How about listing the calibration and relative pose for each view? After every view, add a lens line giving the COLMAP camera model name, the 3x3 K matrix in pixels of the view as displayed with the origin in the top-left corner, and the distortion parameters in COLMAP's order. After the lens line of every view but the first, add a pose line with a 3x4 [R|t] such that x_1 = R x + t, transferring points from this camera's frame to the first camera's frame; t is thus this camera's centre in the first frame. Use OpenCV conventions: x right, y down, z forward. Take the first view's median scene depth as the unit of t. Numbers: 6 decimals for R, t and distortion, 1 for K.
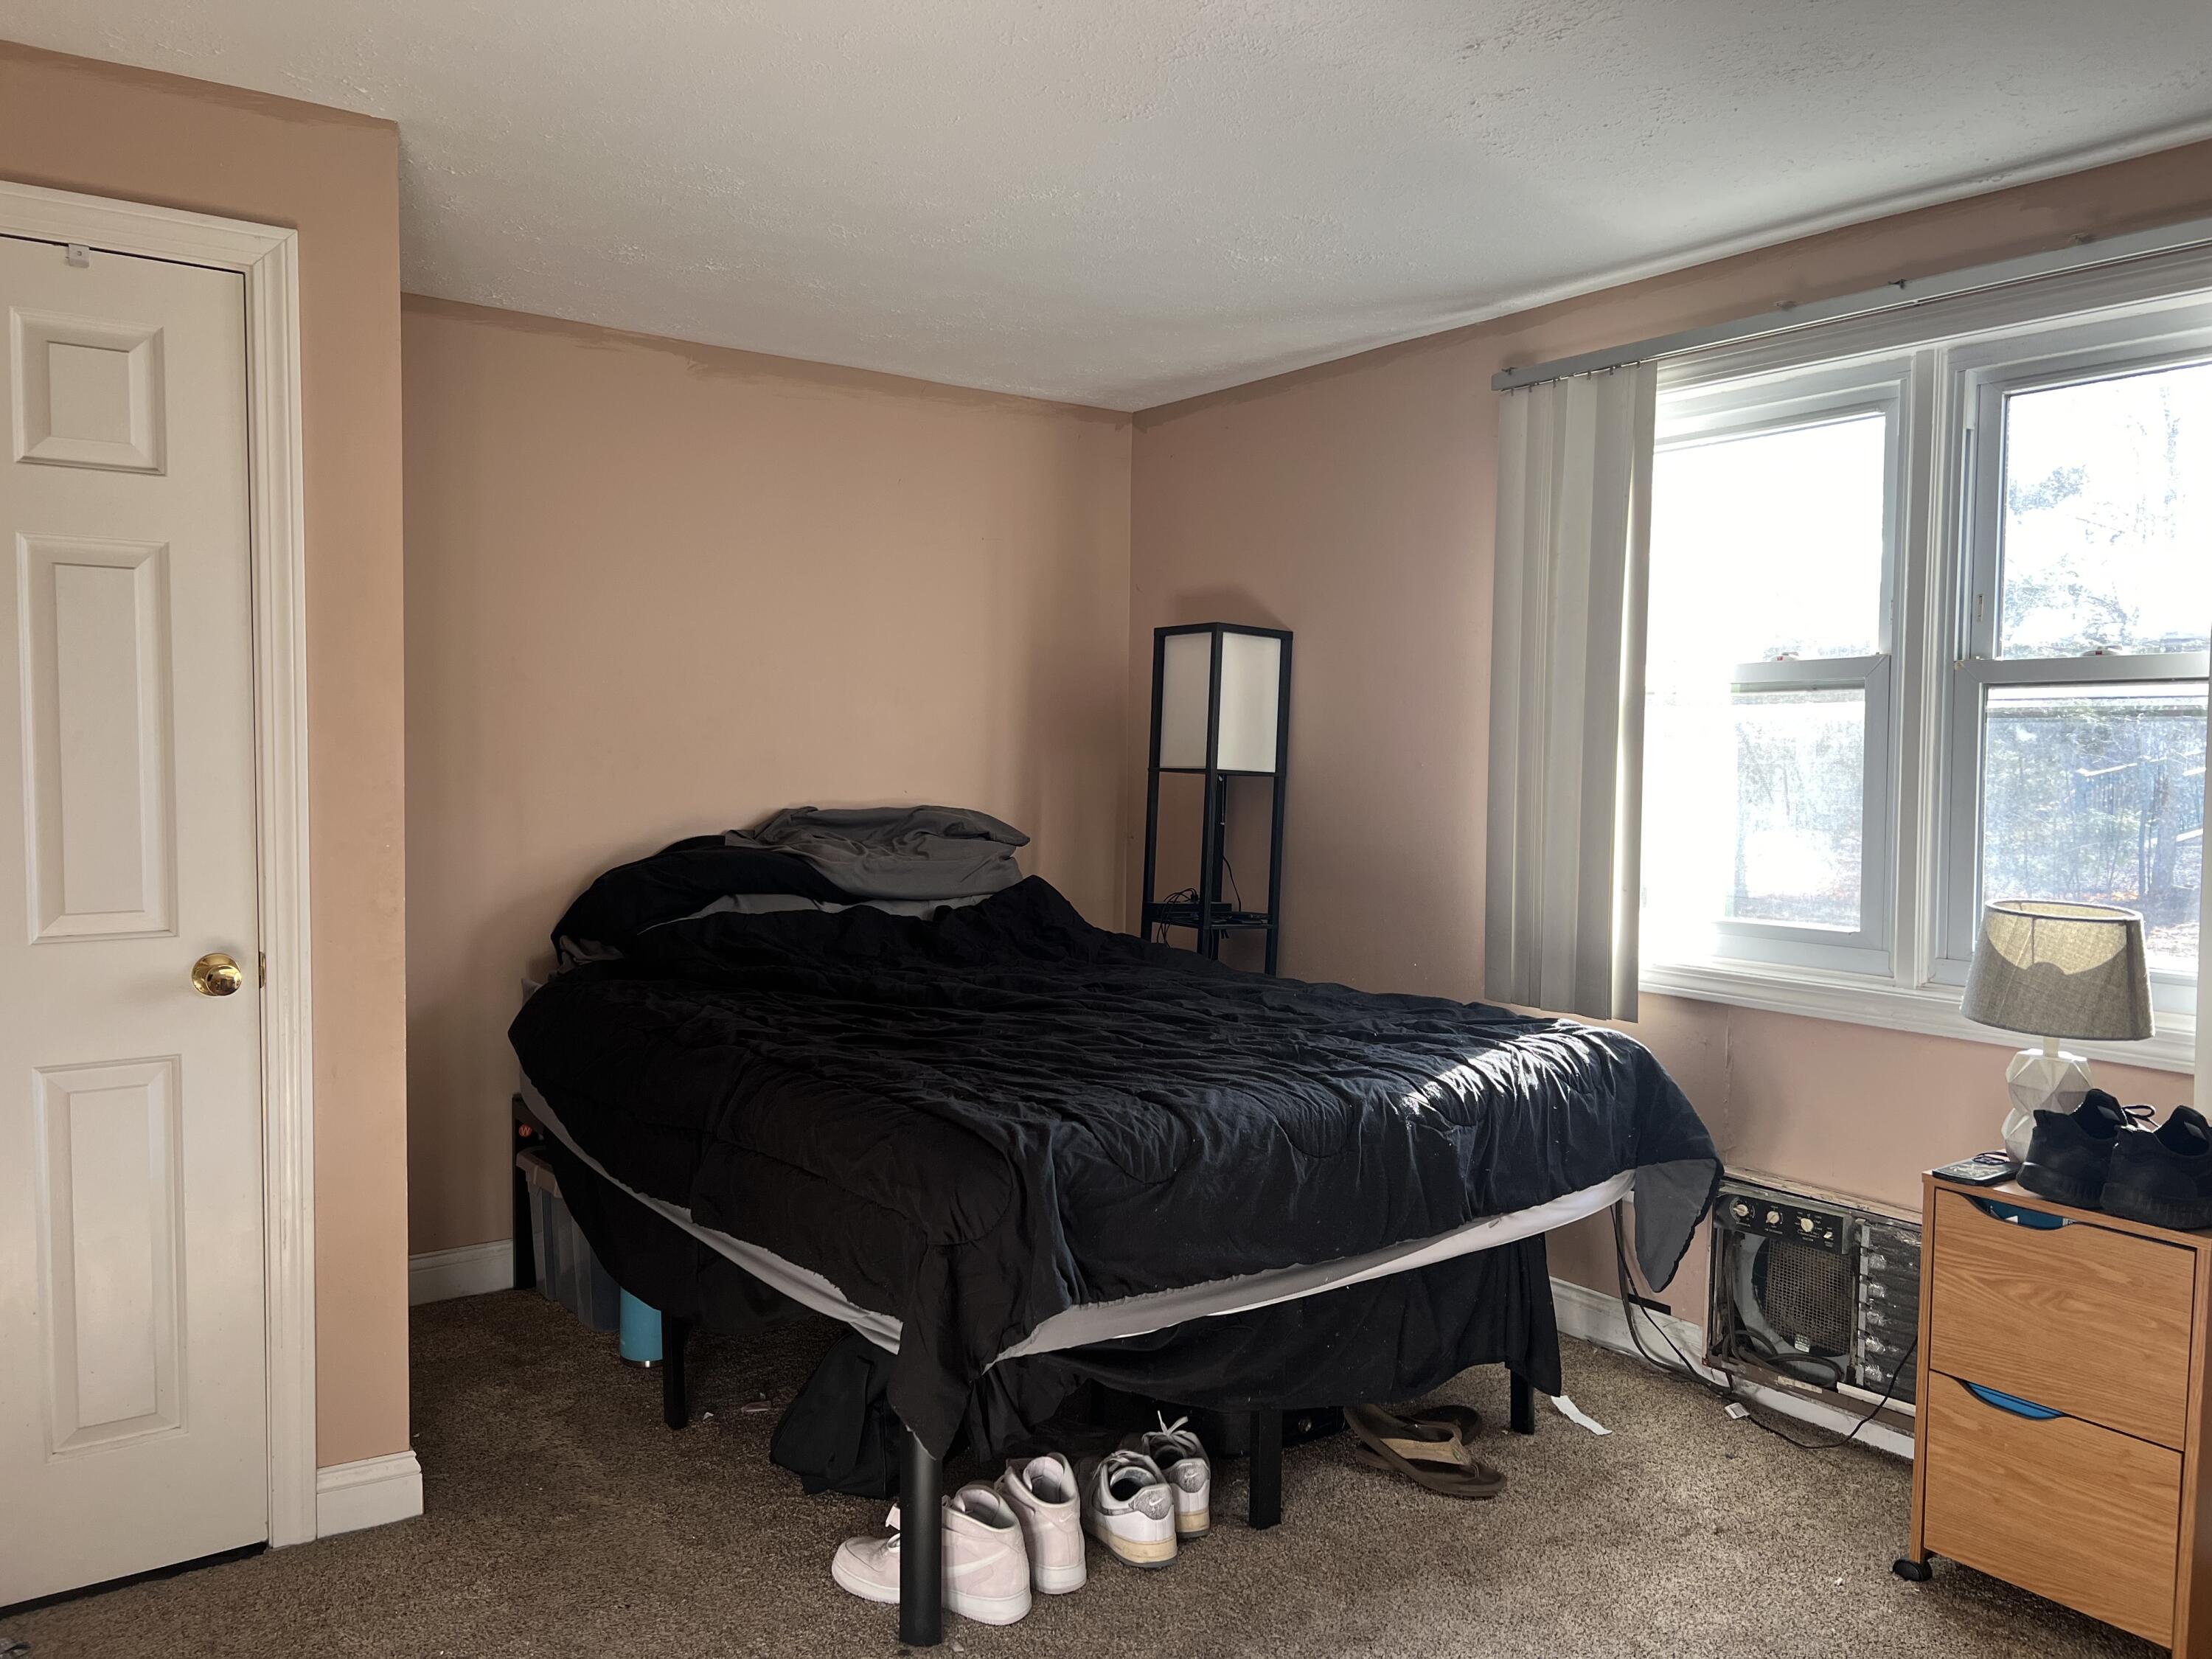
lens RADIAL K [[1657.0, 0, 1101.3], [0, 1657.0, 822.6], [0, 0, 1]] dist [0.061555, -0.068224]
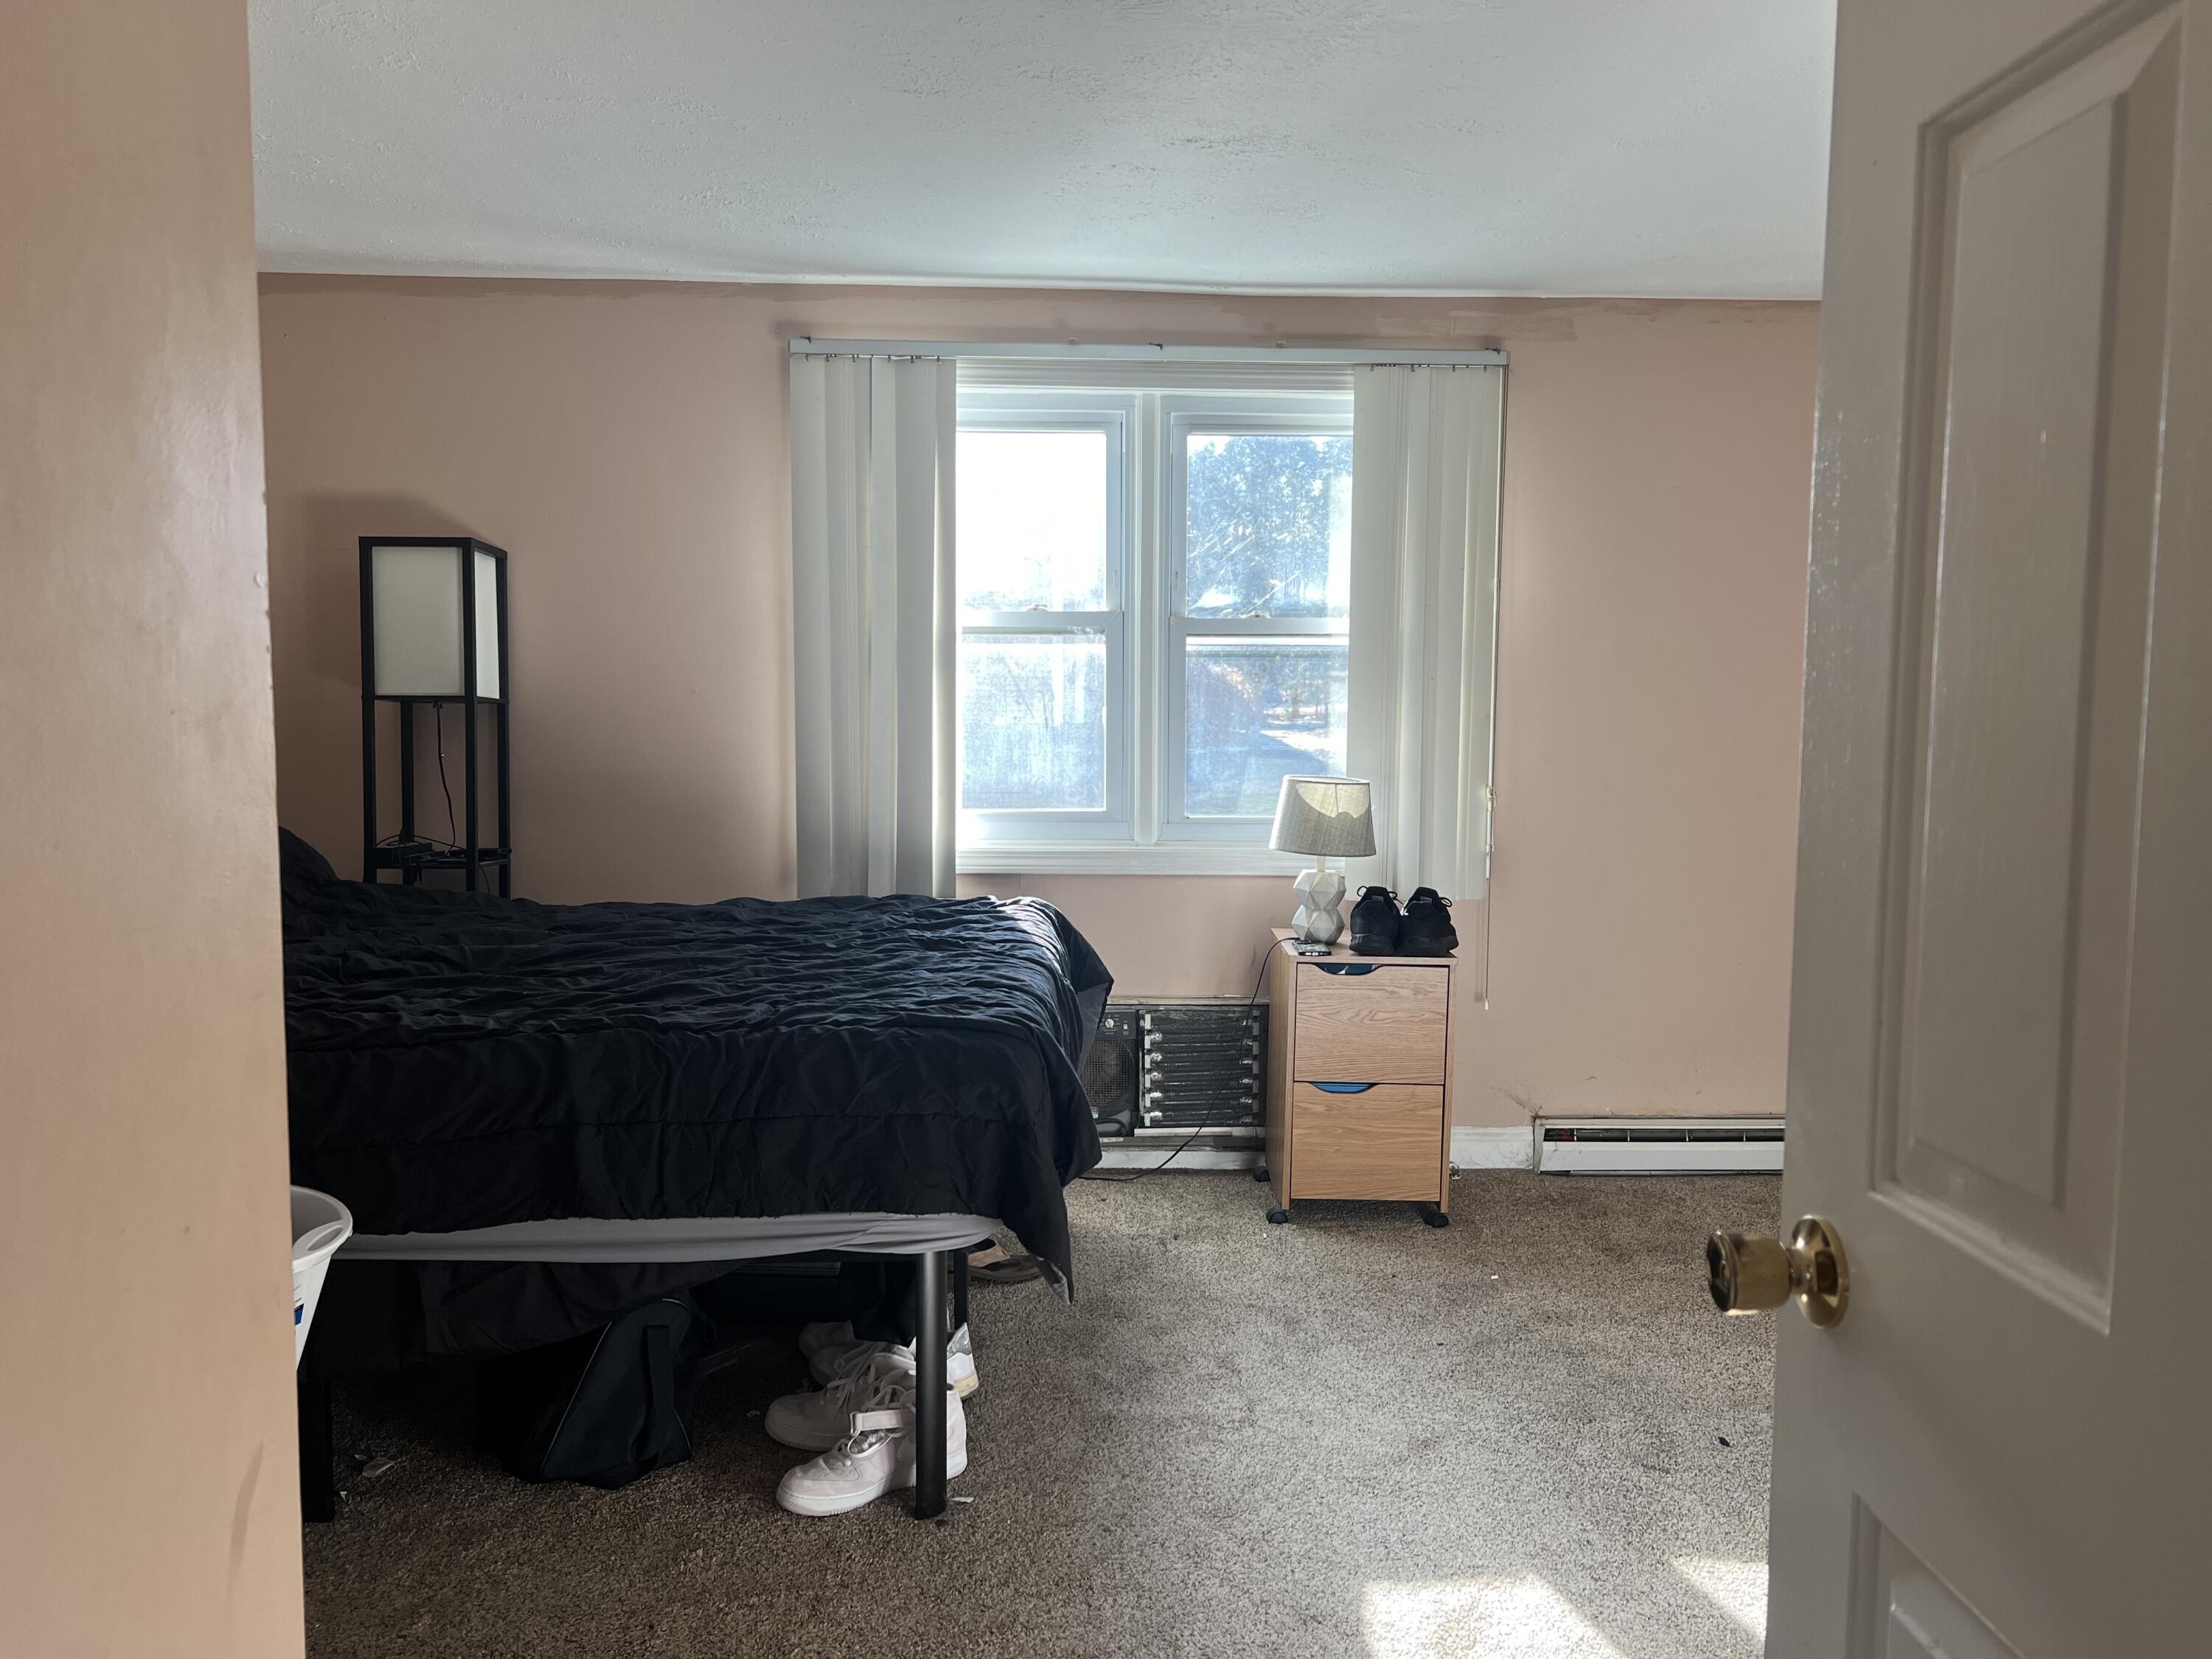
lens RADIAL K [[1657.0, 0, 1104.4], [0, 1657.0, 845.1], [0, 0, 1]] dist [0.061555, -0.068224]
pose [[0.547459, -0.083799, 0.832626, -0.720078], [0.035194, 0.996399, 0.077141, -0.012708], [-0.836092, -0.012928, 0.548437, 0.257875]]
